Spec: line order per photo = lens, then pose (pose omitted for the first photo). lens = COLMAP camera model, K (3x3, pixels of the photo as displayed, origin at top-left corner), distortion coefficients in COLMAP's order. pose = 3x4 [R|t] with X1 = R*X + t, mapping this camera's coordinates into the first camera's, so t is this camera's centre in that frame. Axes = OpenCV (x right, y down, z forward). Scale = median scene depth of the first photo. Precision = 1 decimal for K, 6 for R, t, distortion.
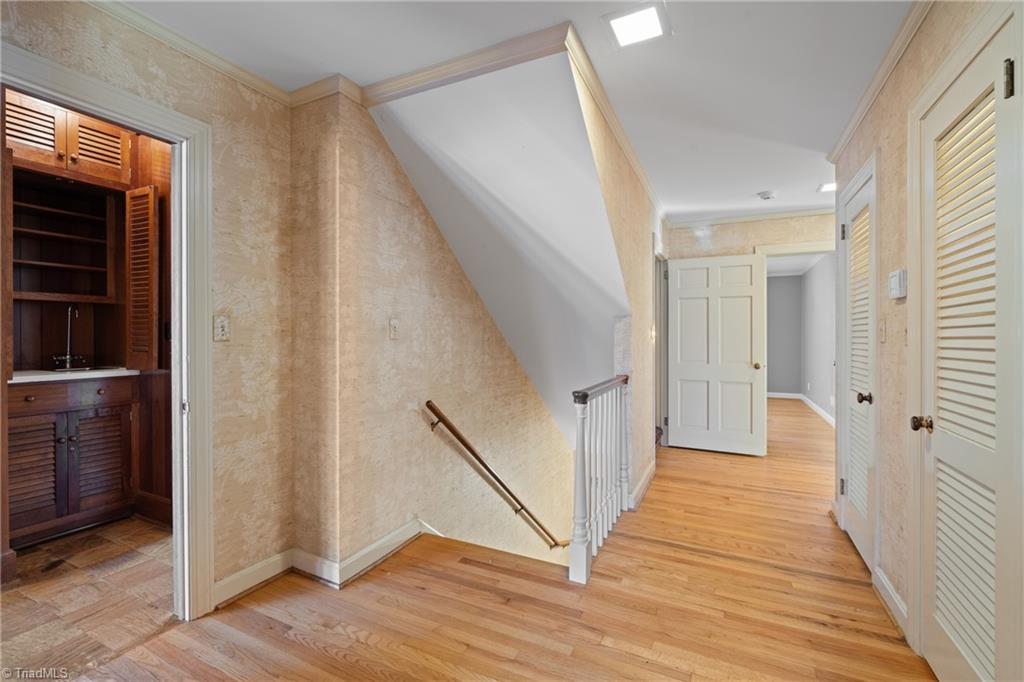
lens RADIAL K [[448.2, 0, 515.5], [0, 448.2, 338.8], [0, 0, 1]] dist [-0.007404, 0.000274]
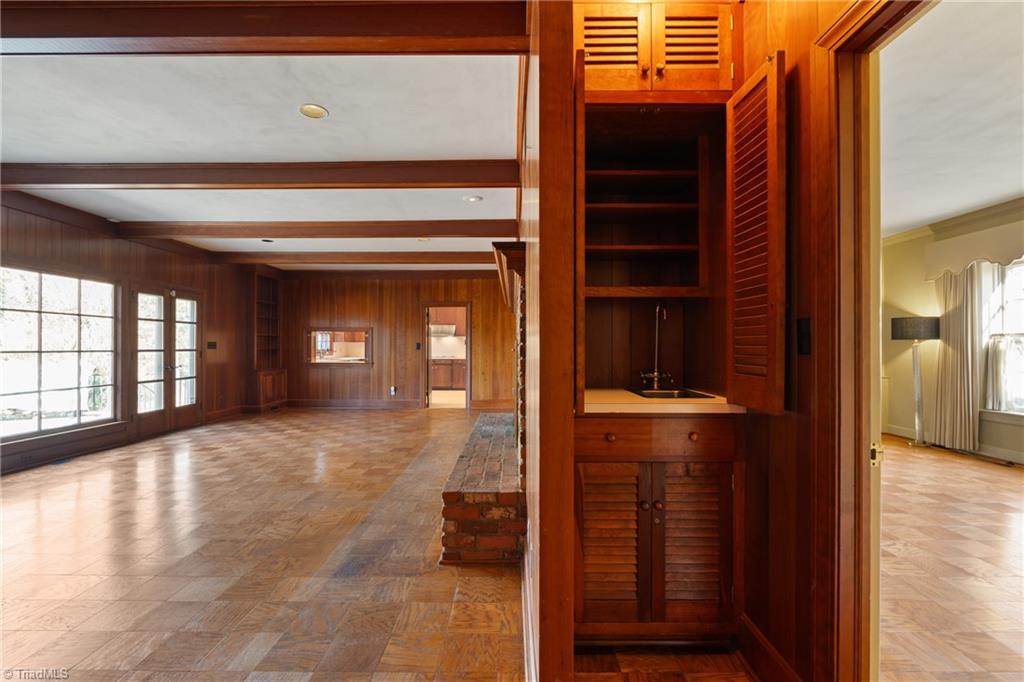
lens RADIAL K [[448.2, 0, 514.4], [0, 448.2, 342.7], [0, 0, 1]] dist [-0.007404, 0.000274]
pose [[0.439983, -0.002858, -0.898001, -0.482465], [-0.005227, 0.999970, -0.005744, -0.005562], [0.897991, 0.007221, 0.439955, 0.504168]]
